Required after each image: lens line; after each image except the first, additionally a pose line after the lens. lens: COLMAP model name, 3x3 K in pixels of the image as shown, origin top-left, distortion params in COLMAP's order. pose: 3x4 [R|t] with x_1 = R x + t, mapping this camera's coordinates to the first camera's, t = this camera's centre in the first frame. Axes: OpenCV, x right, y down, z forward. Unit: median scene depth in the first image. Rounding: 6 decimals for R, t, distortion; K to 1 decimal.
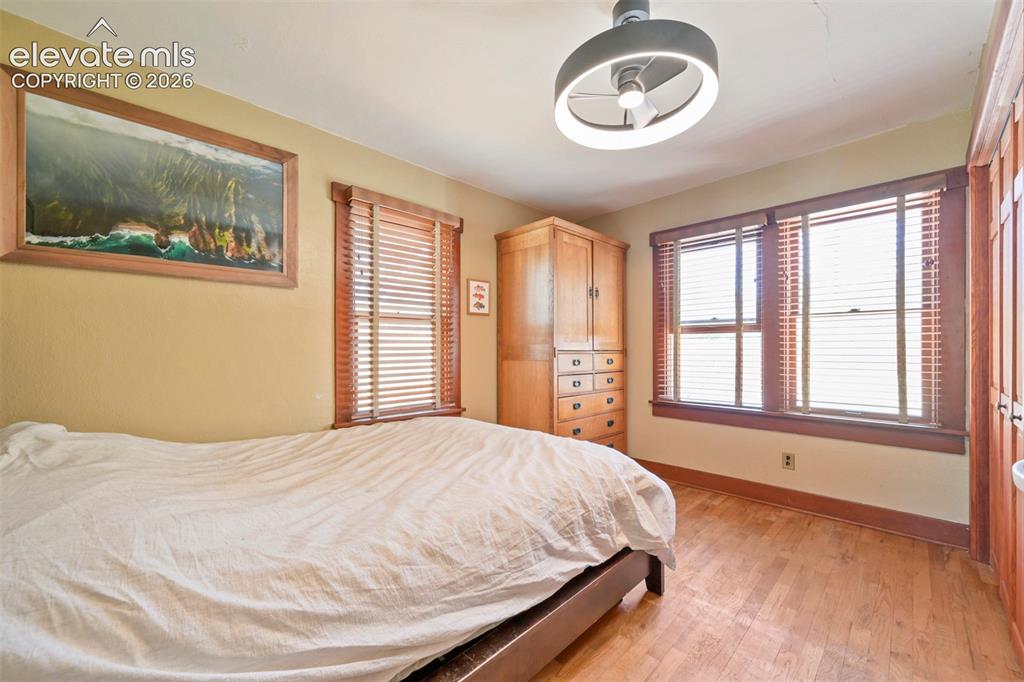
lens RADIAL K [[402.9, 0, 510.5], [0, 402.9, 345.1], [0, 0, 1]] dist [-0.001826, 0.001006]
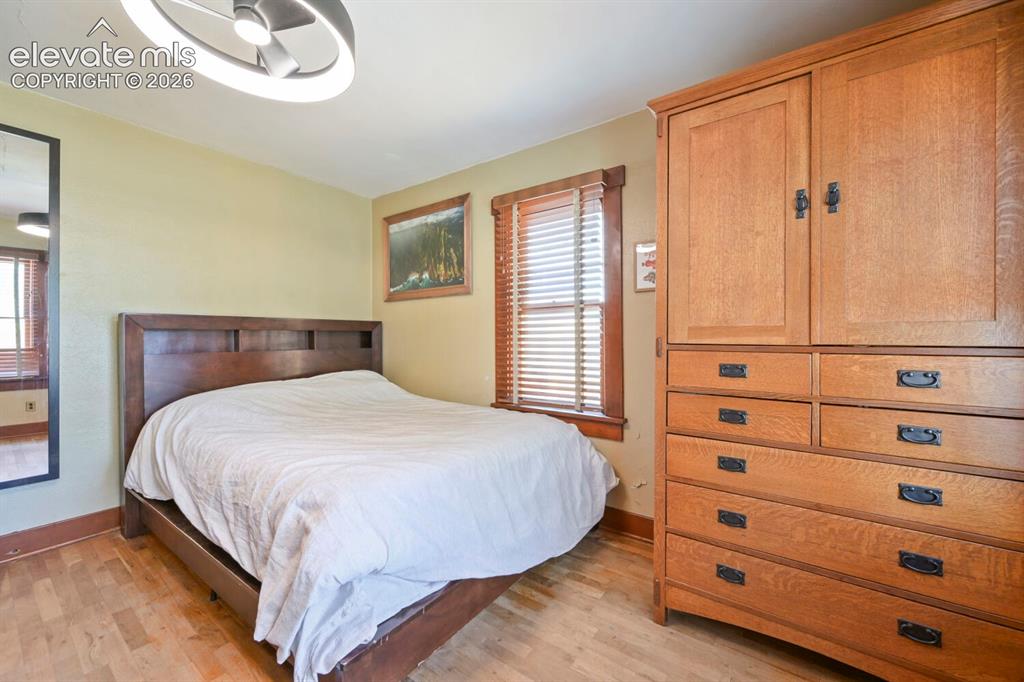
lens RADIAL K [[402.9, 0, 511.0], [0, 402.9, 339.9], [0, 0, 1]] dist [-0.001826, 0.001006]
pose [[0.154329, 0.003853, -0.988012, 0.815961], [0.006958, 0.999963, 0.004987, 0.004659], [0.987995, -0.007644, 0.154297, 0.945287]]
